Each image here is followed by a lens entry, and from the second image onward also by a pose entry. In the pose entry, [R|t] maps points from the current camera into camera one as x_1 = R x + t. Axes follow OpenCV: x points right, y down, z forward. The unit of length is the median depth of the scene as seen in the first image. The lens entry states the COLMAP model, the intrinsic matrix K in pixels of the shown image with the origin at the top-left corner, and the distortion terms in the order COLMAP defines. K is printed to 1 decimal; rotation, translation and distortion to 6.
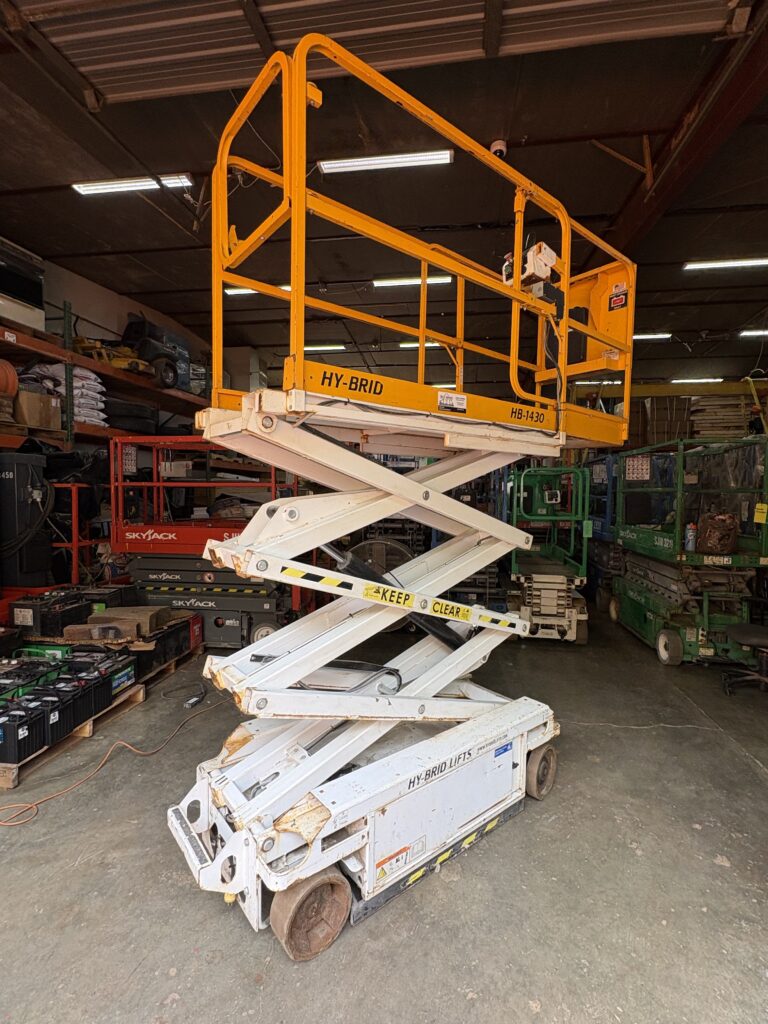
lens RADIAL K [[479.1, 0, 387.0], [0, 479.1, 512.3], [0, 0, 1]] dist [0.003108, -0.000702]
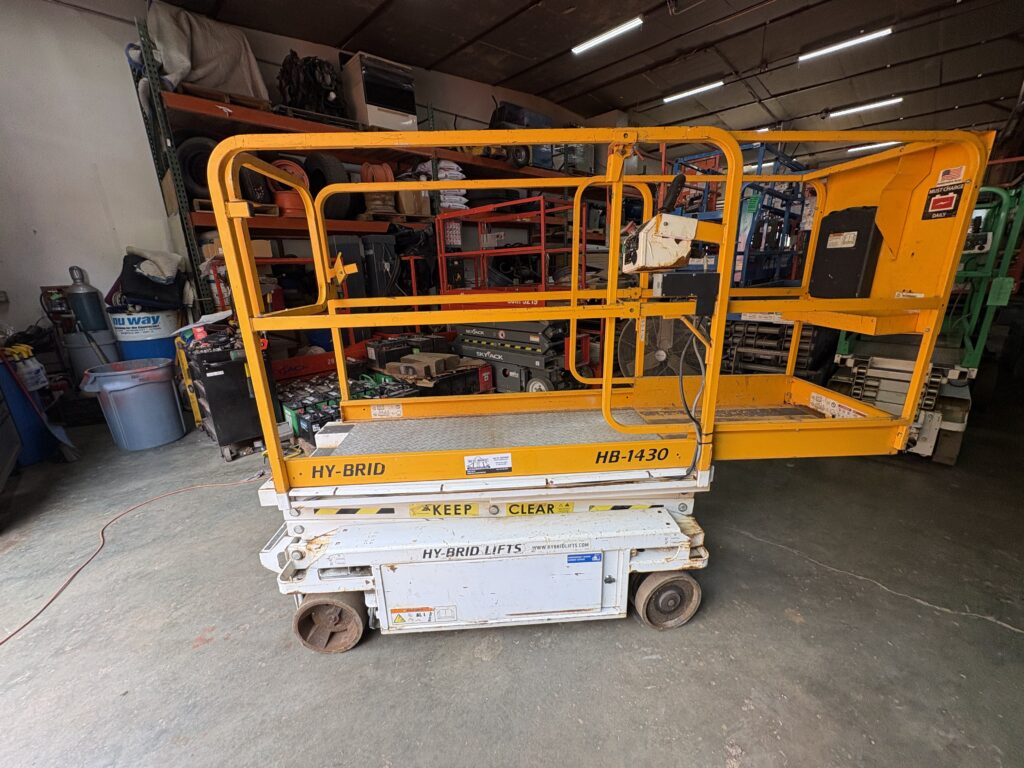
lens RADIAL K [[407.6, 0, 511.8], [0, 407.6, 386.4], [0, 0, 1]] dist [-0.000644, -0.000033]
pose [[0.807185, 0.130779, -0.575629, 0.242746], [0.013274, 0.970882, 0.239191, 0.021250], [0.590149, -0.200712, 0.781946, 0.214381]]
